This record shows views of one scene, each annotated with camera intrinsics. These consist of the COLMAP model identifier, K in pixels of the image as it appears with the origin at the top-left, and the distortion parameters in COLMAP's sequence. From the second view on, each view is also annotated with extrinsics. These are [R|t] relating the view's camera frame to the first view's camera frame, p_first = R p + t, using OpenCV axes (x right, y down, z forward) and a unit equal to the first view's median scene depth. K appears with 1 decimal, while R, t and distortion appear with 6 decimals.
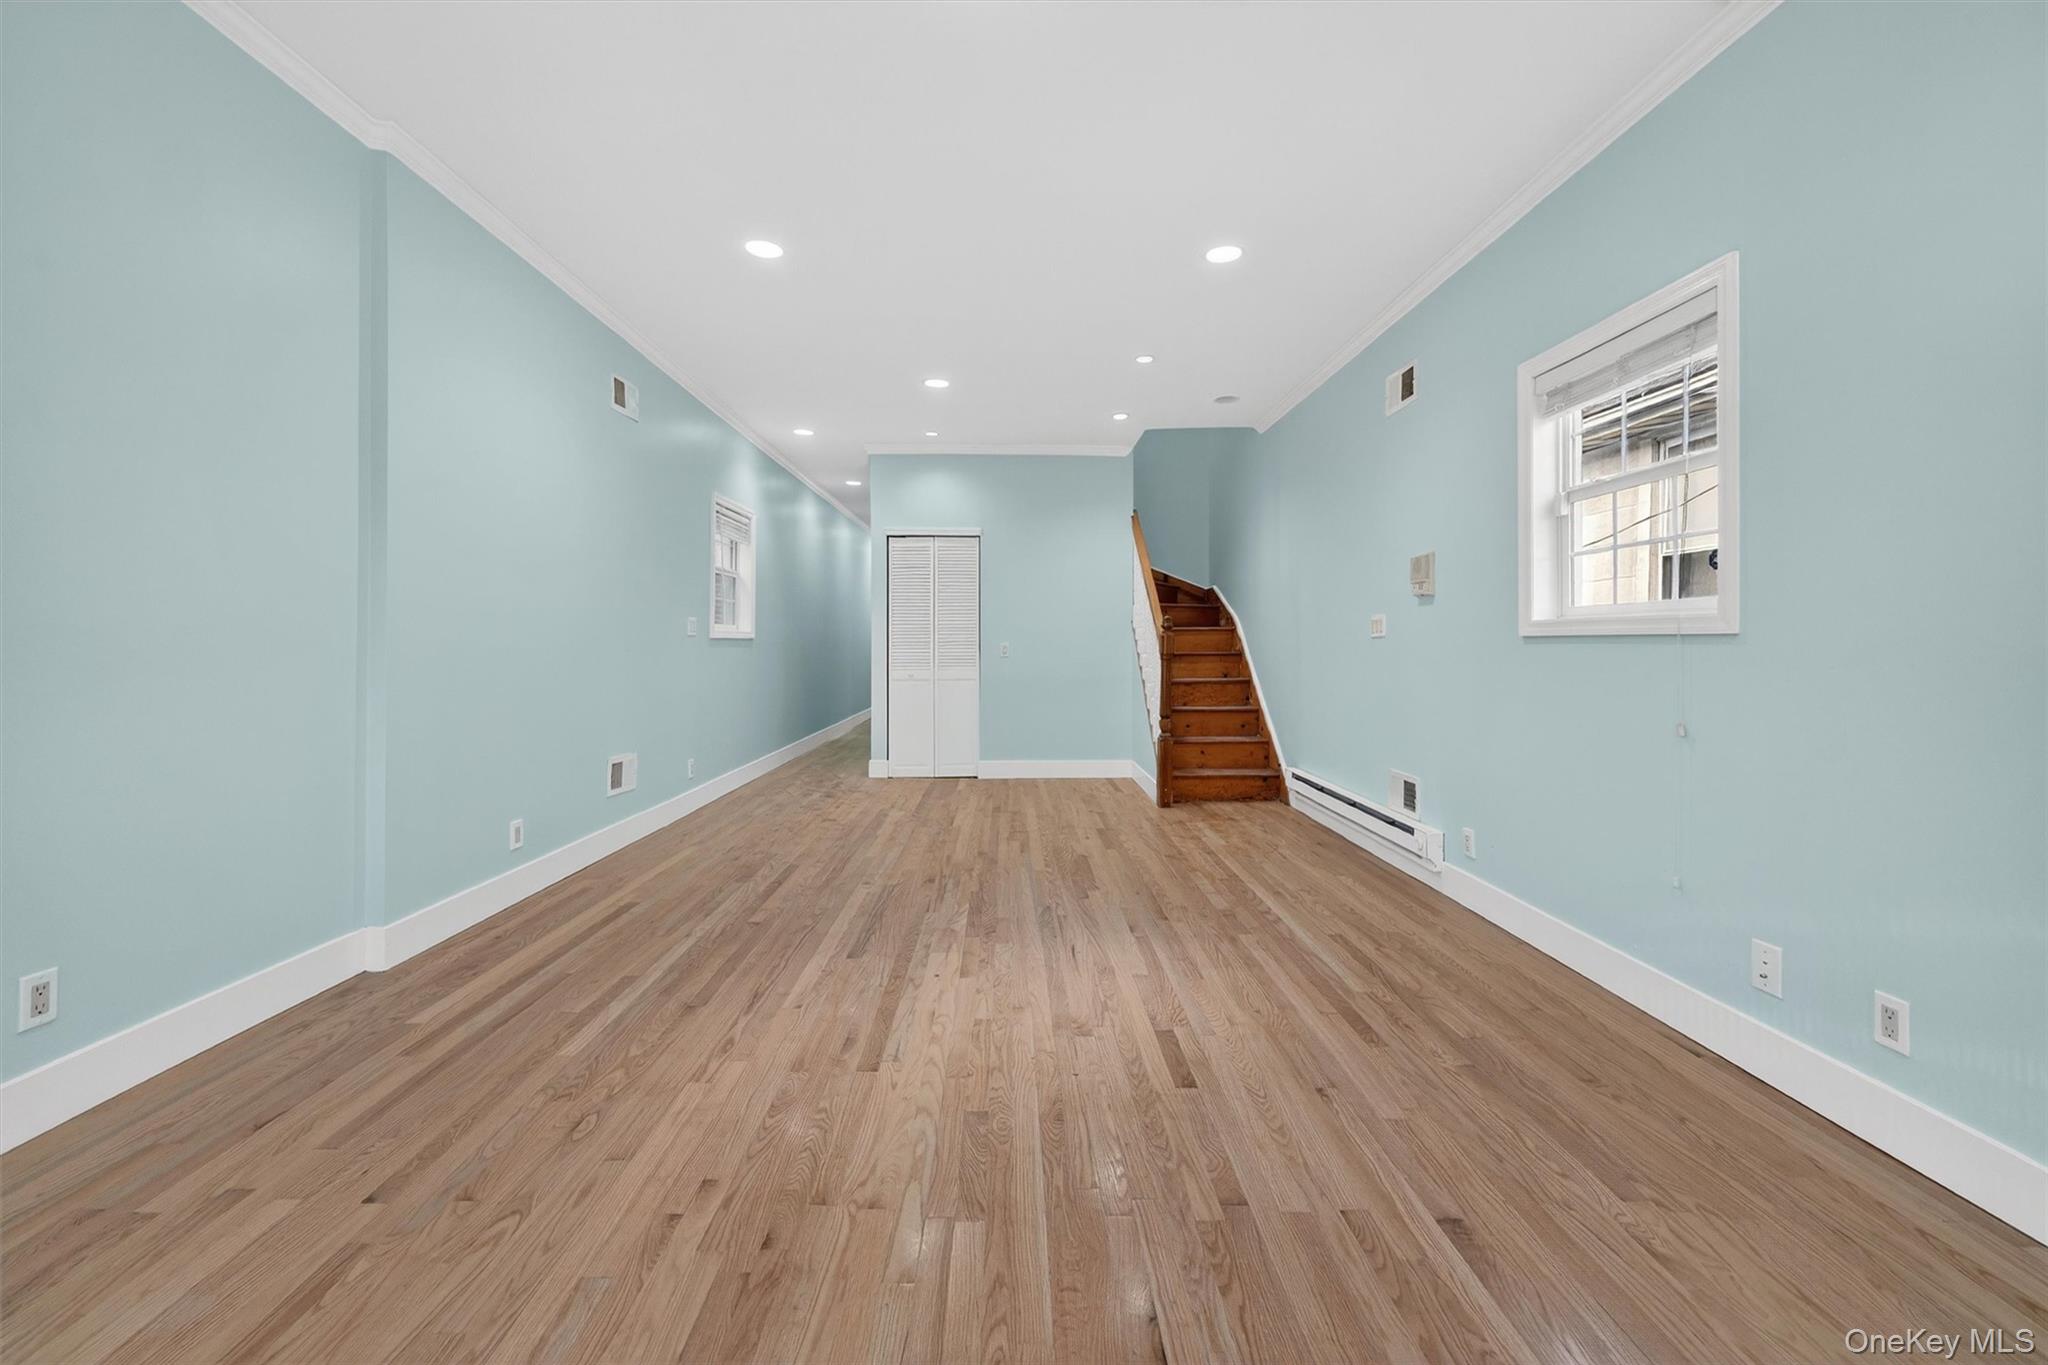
lens RADIAL K [[817.8, 0, 1032.6], [0, 817.8, 652.6], [0, 0, 1]] dist [0.000232, -0.000572]
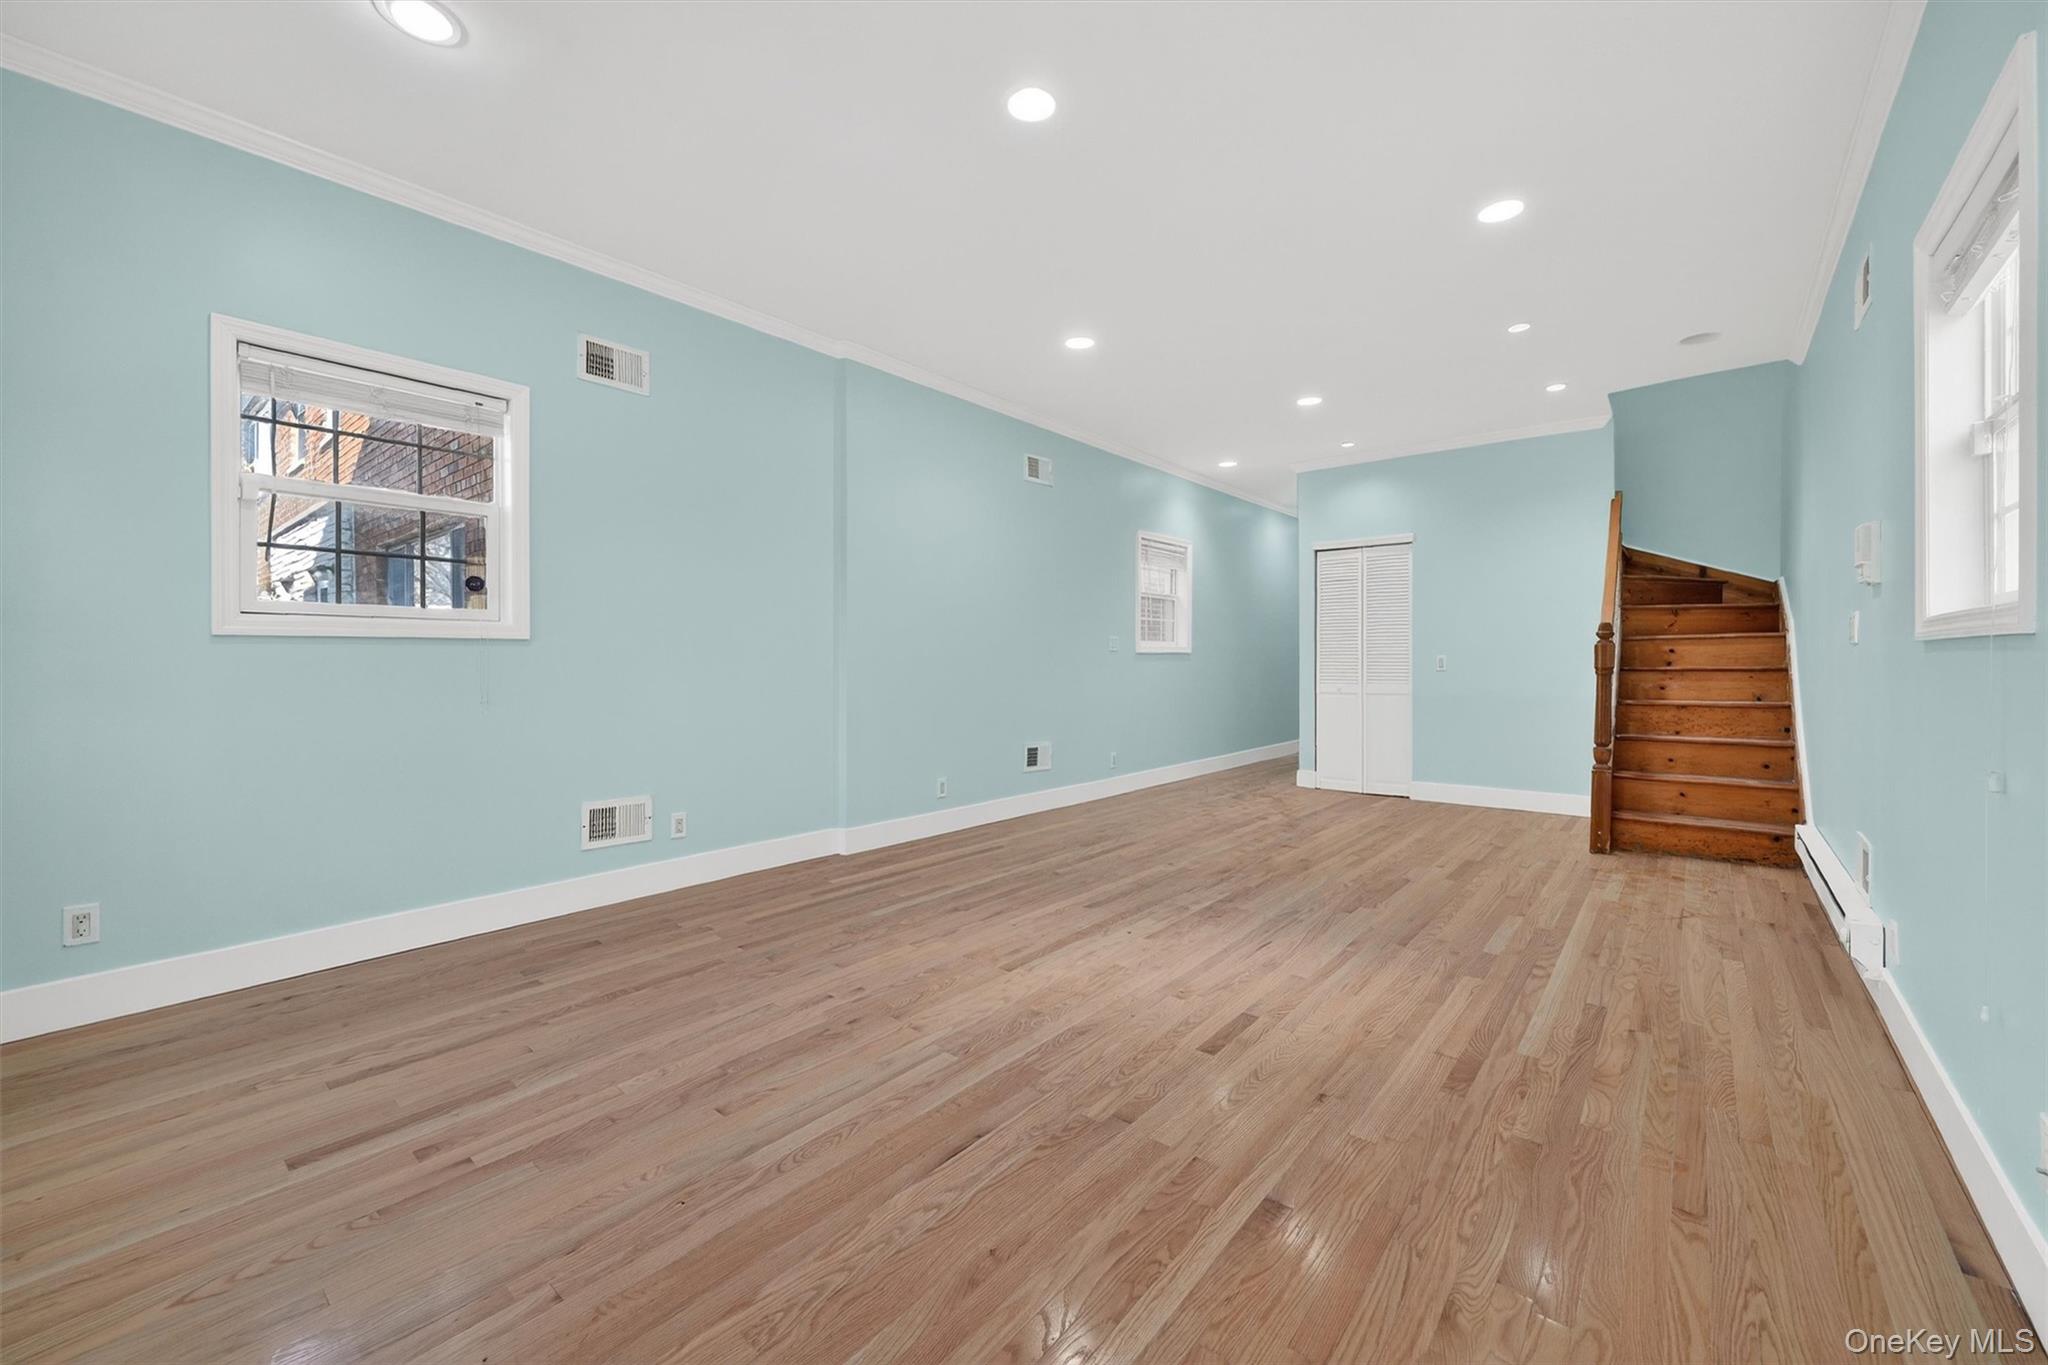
lens RADIAL K [[817.8, 0, 1025.0], [0, 817.8, 667.0], [0, 0, 1]] dist [0.000232, -0.000572]
pose [[0.750913, 0.004017, -0.660389, 0.546440], [-0.004751, 0.999988, 0.000680, 0.006223], [0.660384, 0.002627, 0.750924, 0.000587]]
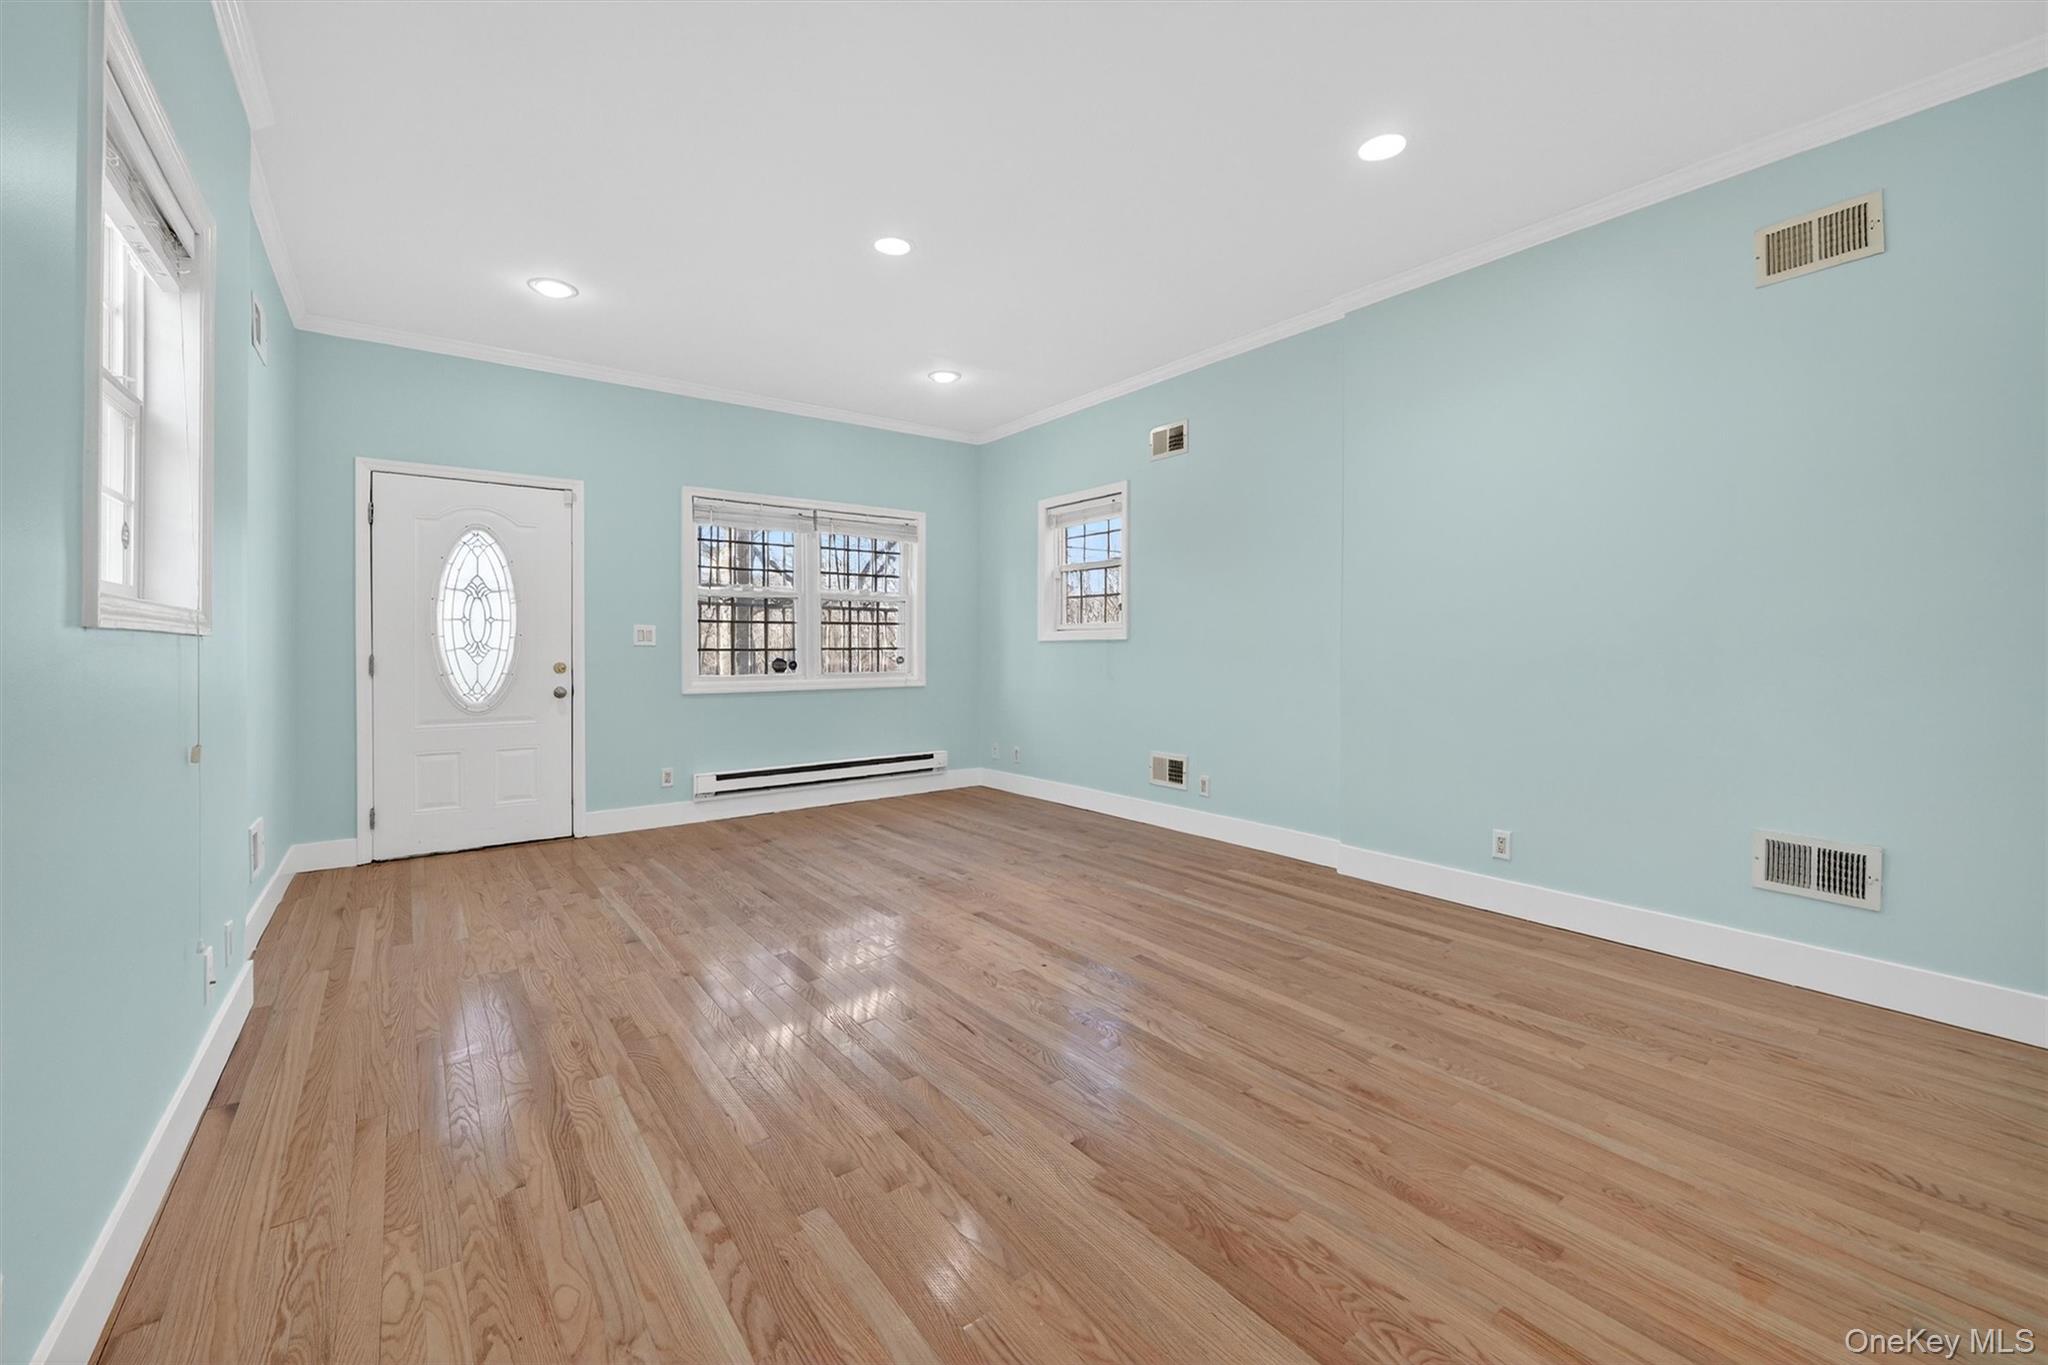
lens RADIAL K [[817.8, 0, 1026.5], [0, 817.8, 670.2], [0, 0, 1]] dist [0.000232, -0.000572]
pose [[-0.815195, 0.011439, -0.579073, 0.499309], [-0.008385, 0.999467, 0.031547, -0.018126], [0.579125, 0.030573, -0.814665, 1.800320]]
